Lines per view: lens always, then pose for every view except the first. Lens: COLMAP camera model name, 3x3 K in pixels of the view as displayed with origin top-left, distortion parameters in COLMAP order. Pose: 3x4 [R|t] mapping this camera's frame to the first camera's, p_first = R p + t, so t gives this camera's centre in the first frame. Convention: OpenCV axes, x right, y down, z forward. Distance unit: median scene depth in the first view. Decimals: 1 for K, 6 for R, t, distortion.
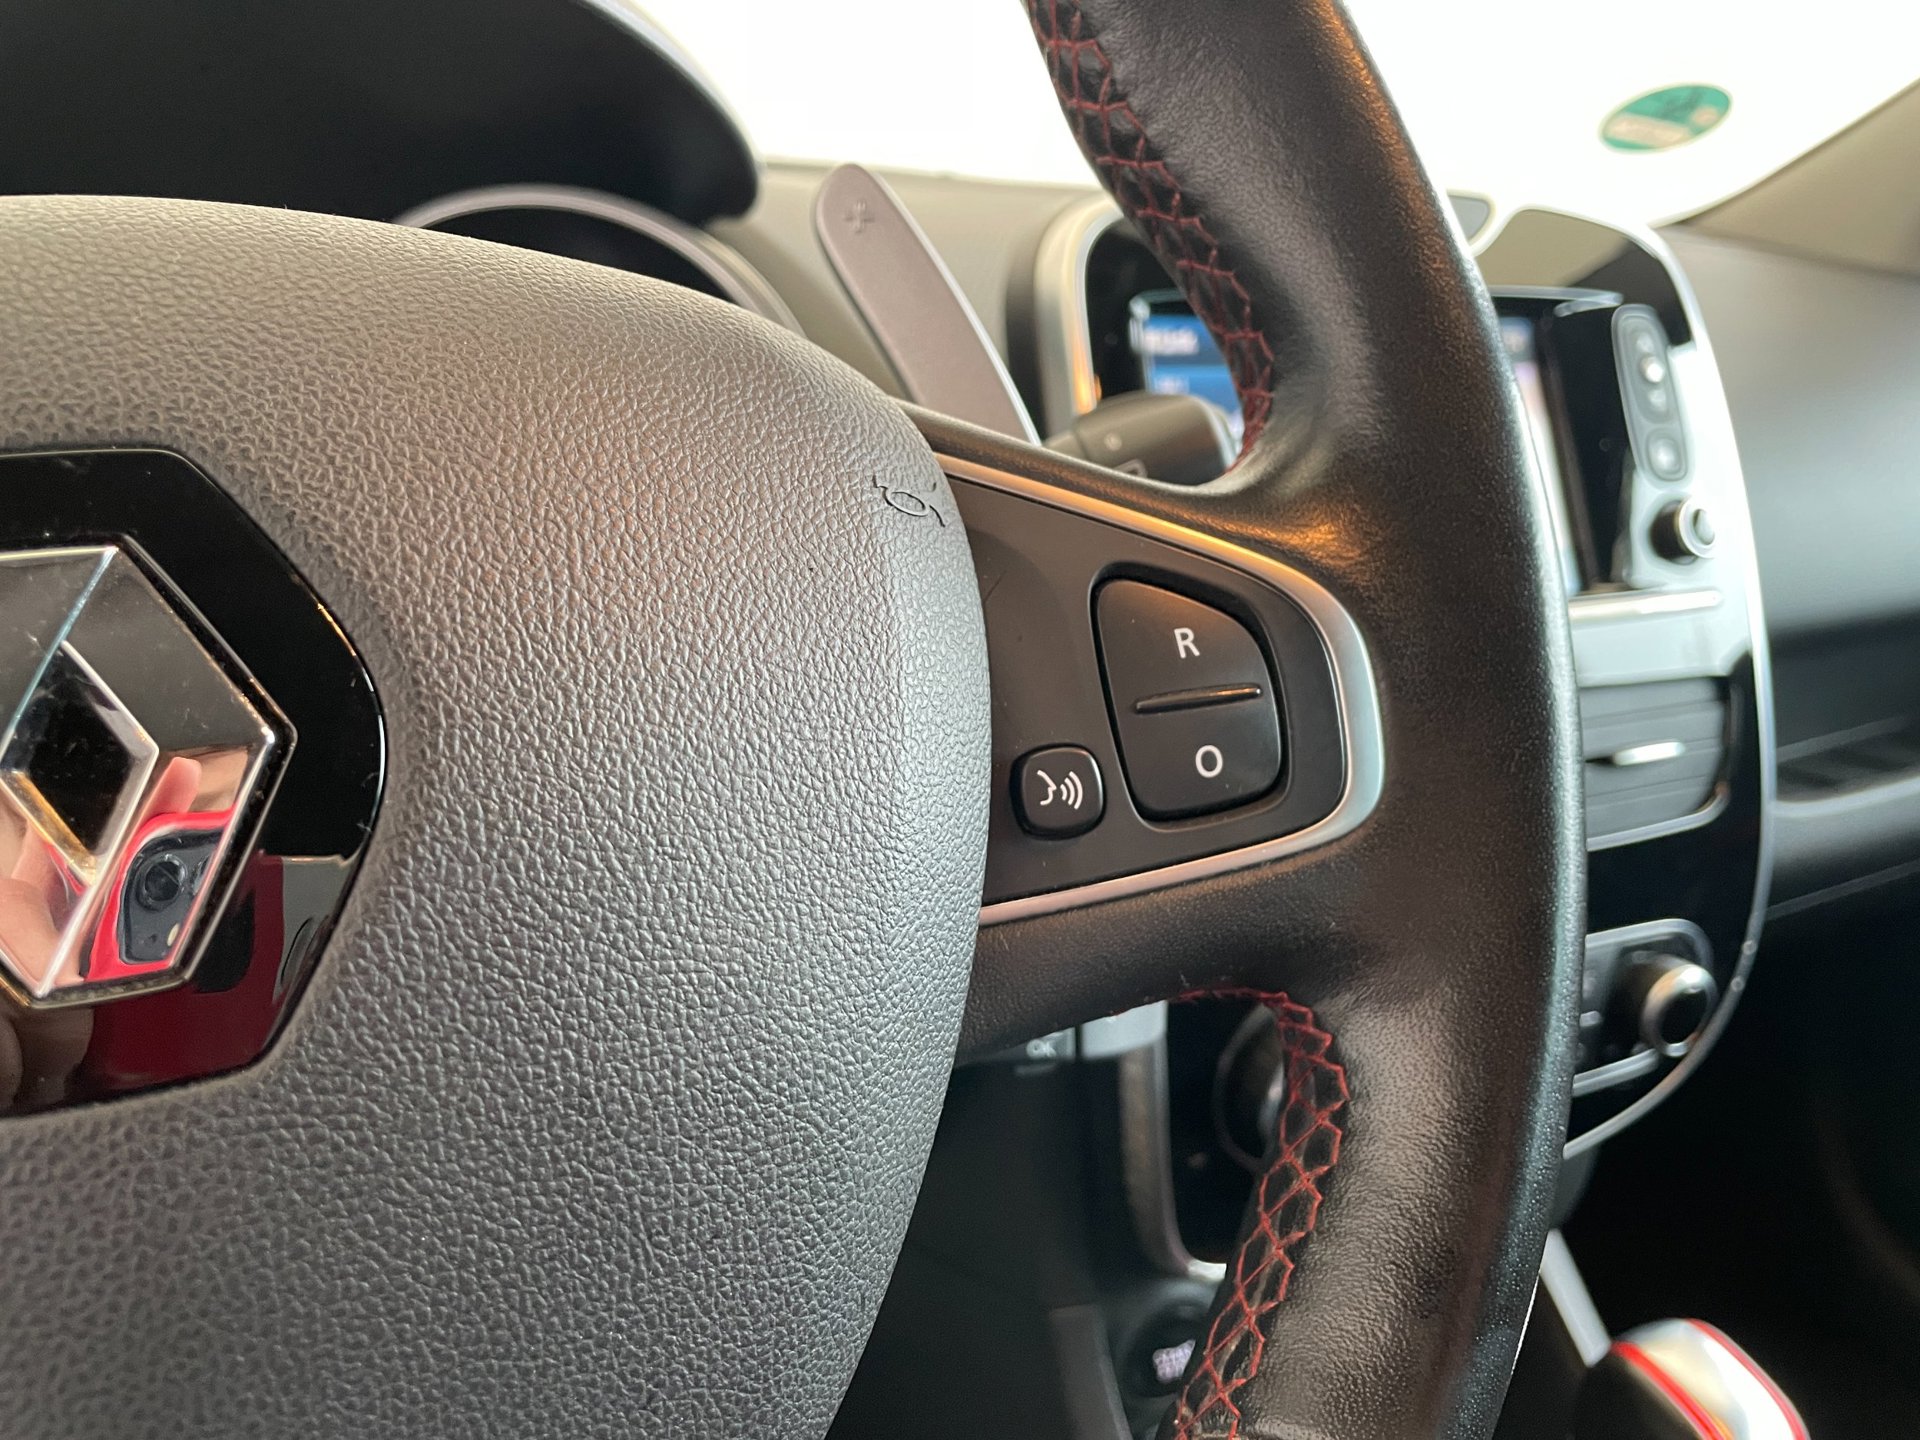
lens RADIAL K [[1455.2, 0, 962.5], [0, 1455.2, 724.7], [0, 0, 1]] dist [0.012722, -0.012454]
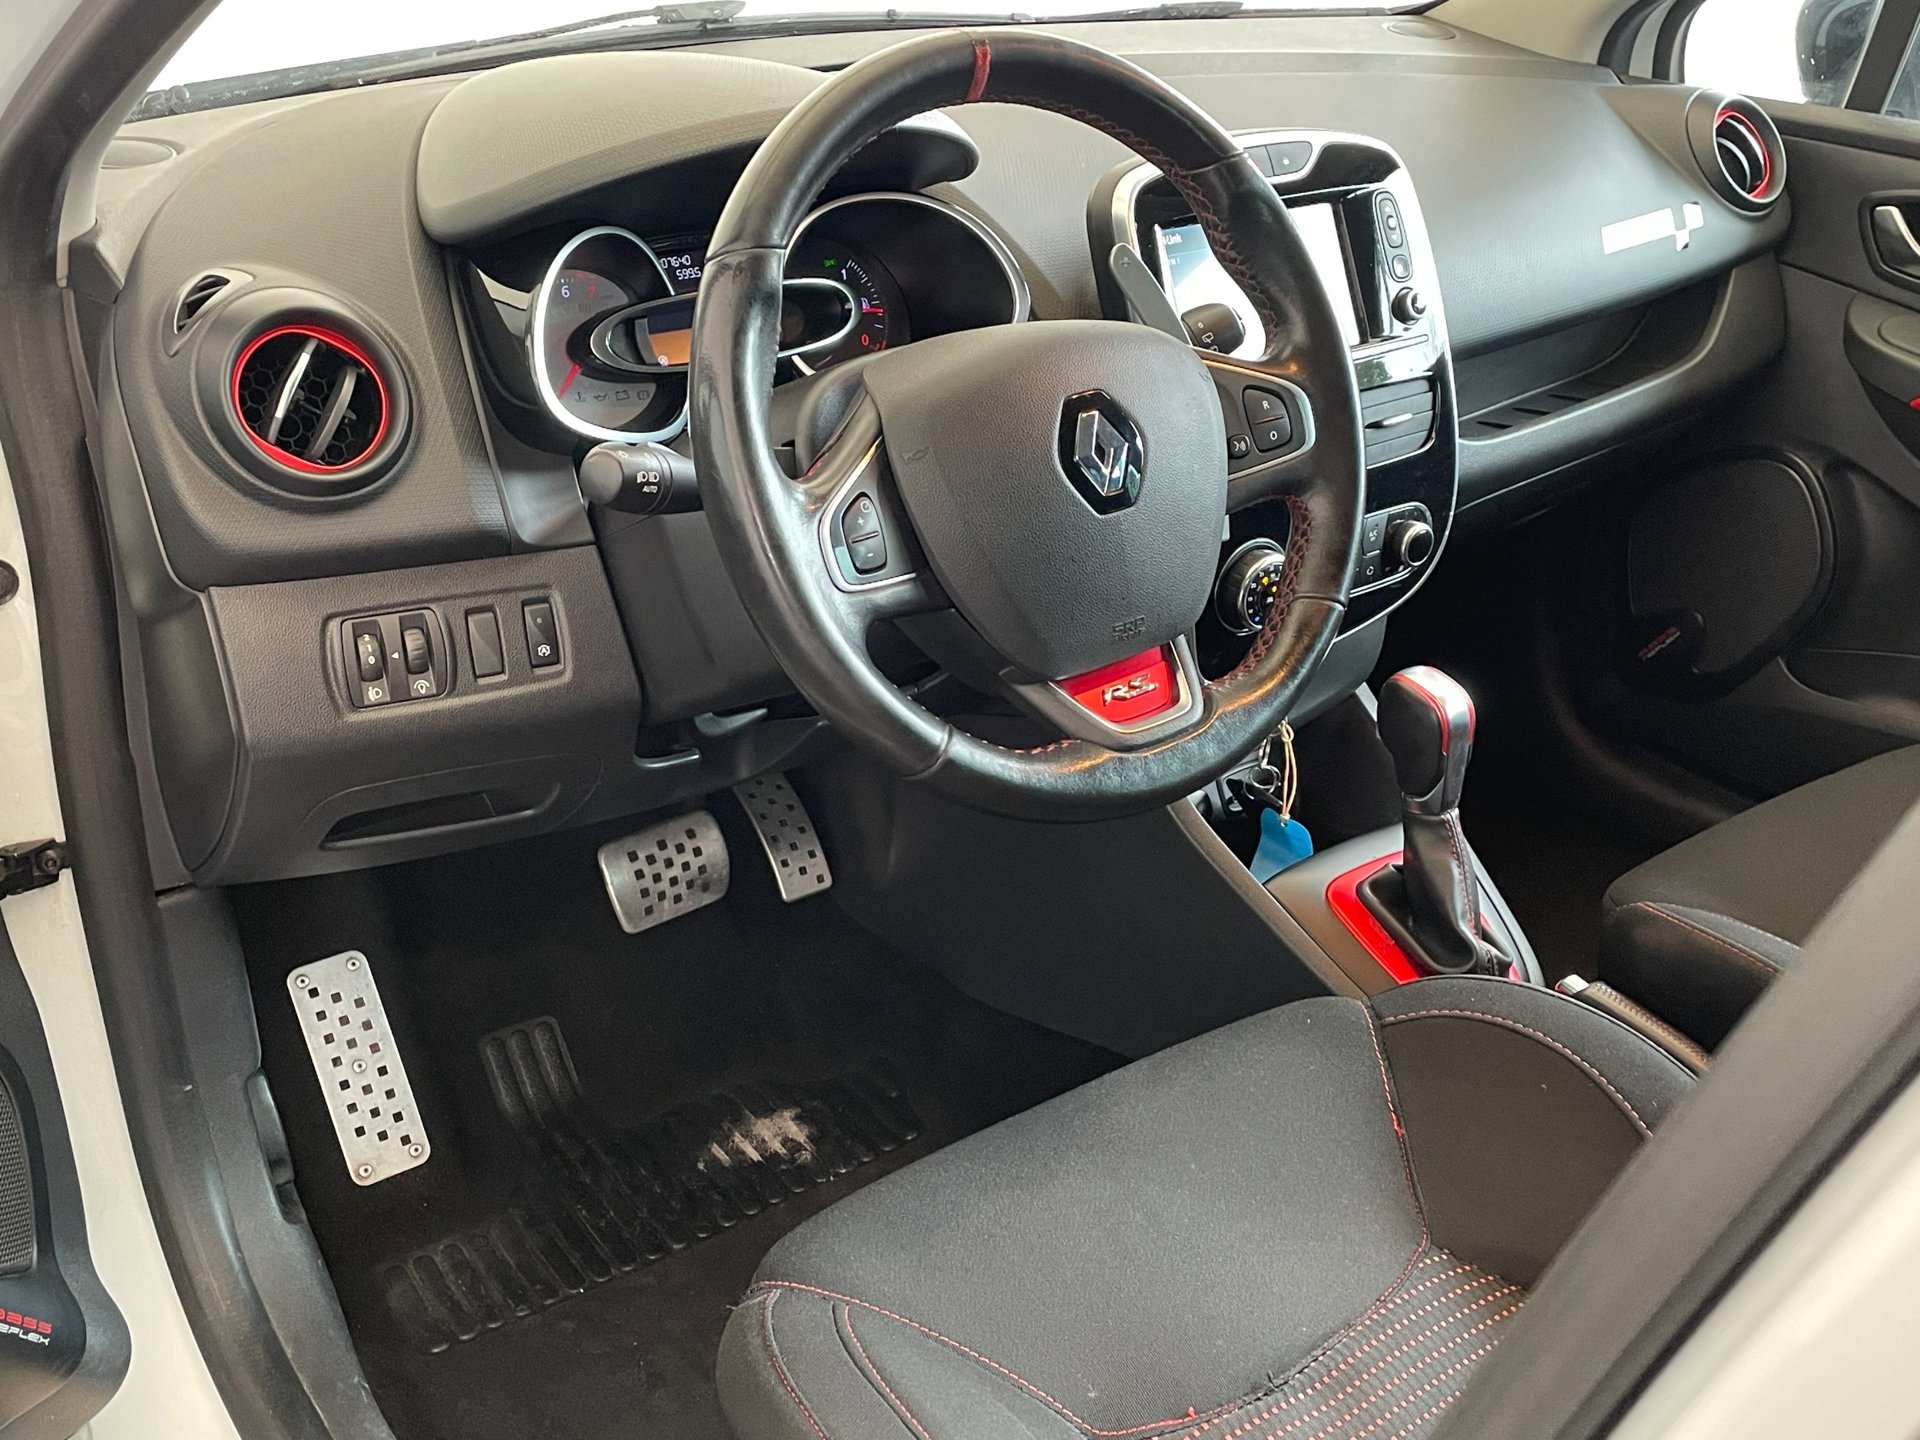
lens RADIAL K [[1954.9, 0, 962.0], [0, 1954.9, 716.7], [0, 0, 1]] dist [0.028844, 0.000000]
pose [[0.977983, -0.103523, 0.181196, -0.654276], [0.074965, 0.984602, 0.157923, -0.048753], [-0.194755, -0.140862, 0.970684, -1.575592]]
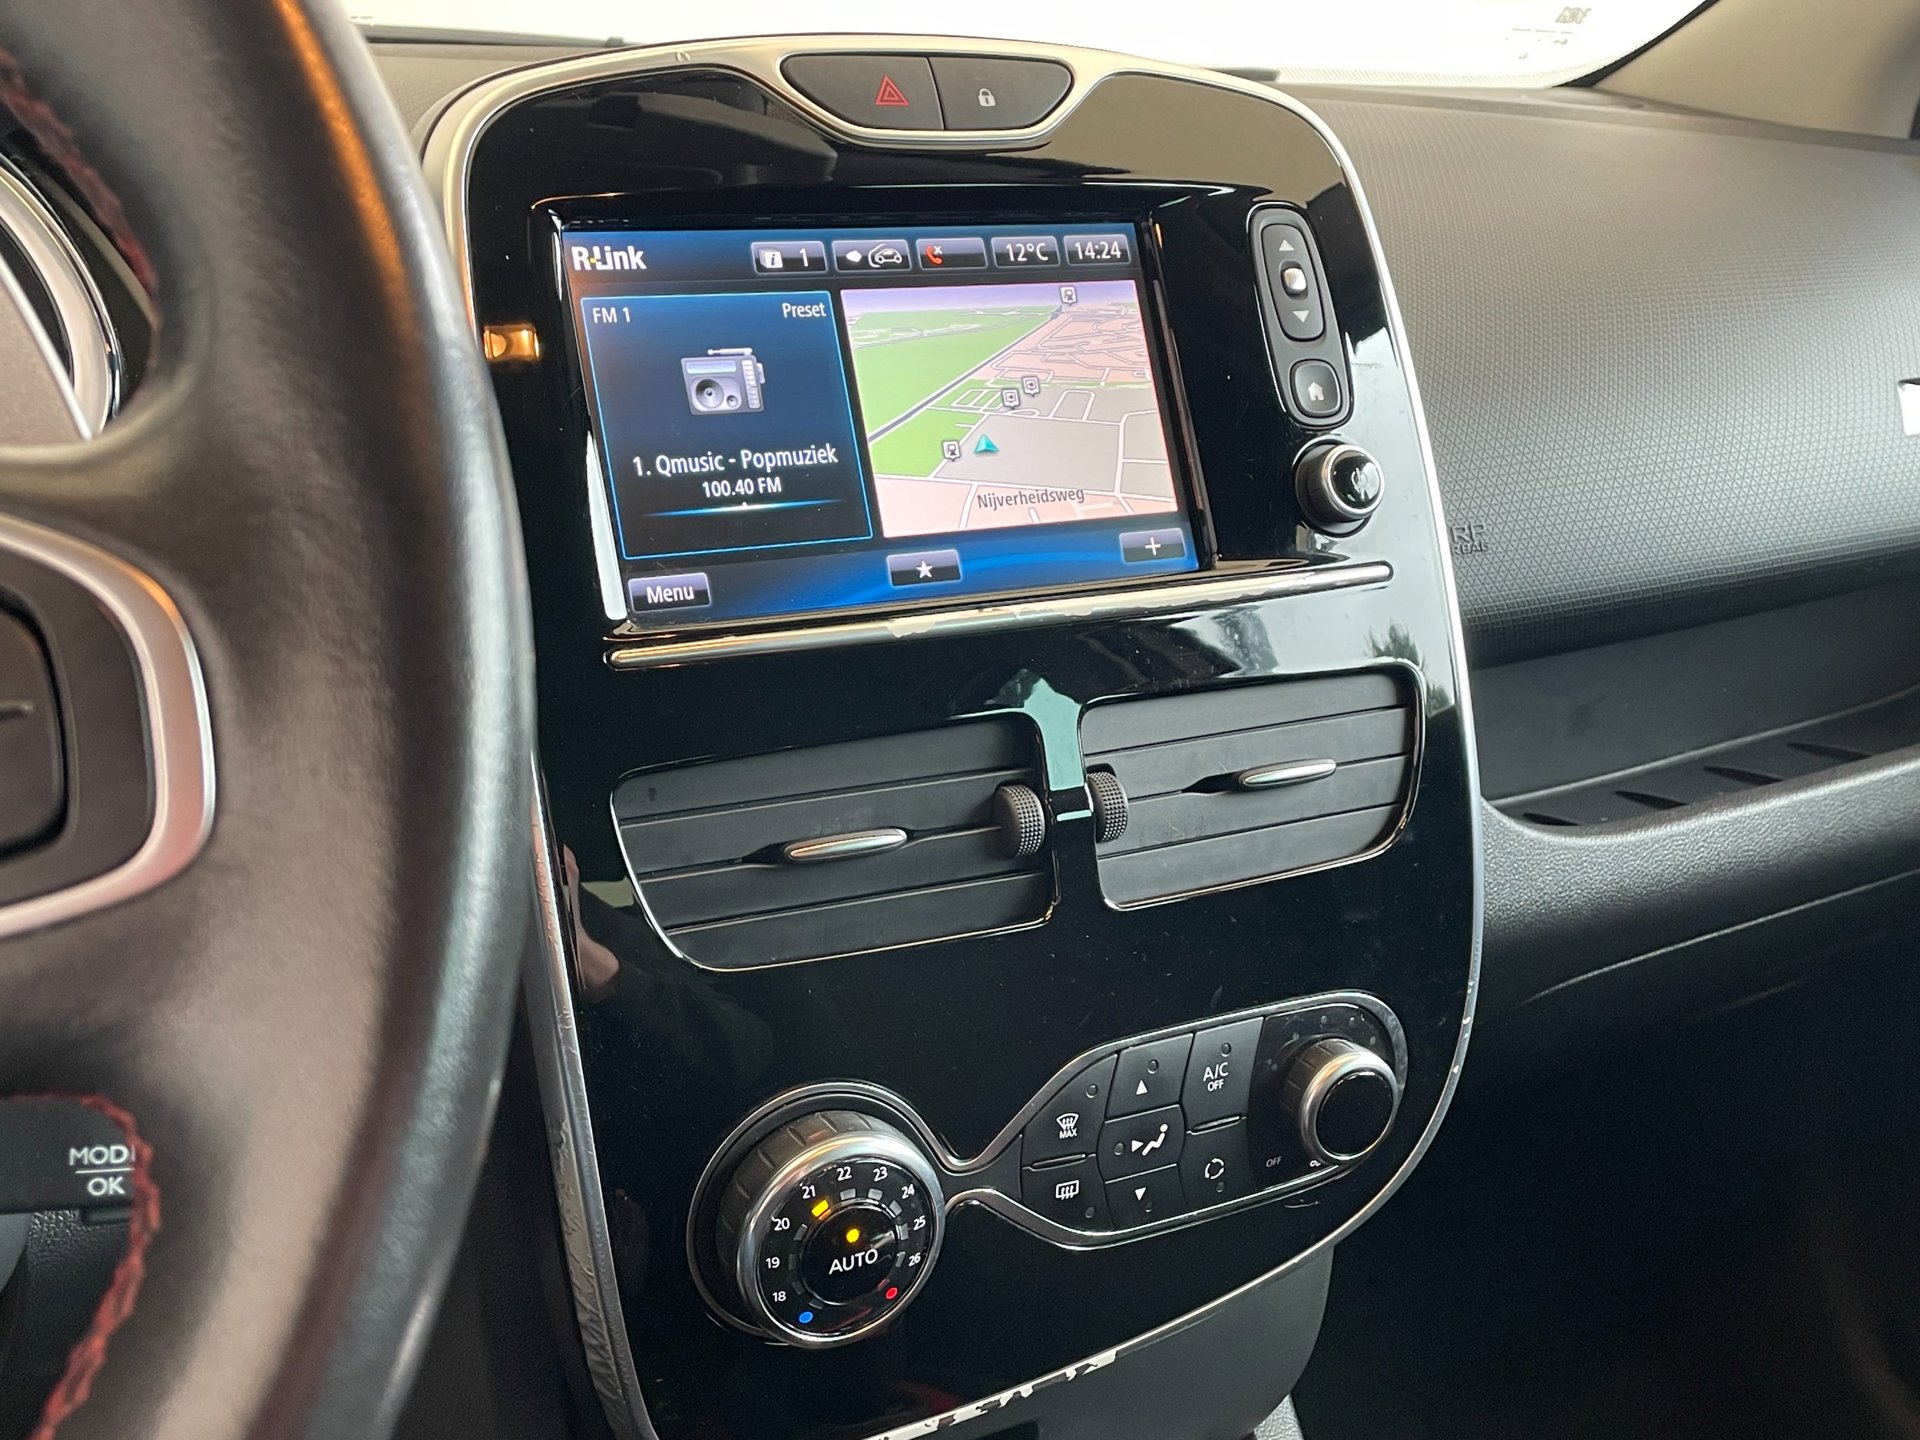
lens RADIAL K [[1954.9, 0, 957.7], [0, 1954.9, 721.1], [0, 0, 1]] dist [0.028844, 0.000000]
pose [[0.999252, -0.027024, 0.027655, 0.260462], [0.027572, 0.999428, -0.019599, 0.007399], [-0.027109, 0.020347, 0.999425, -0.035933]]
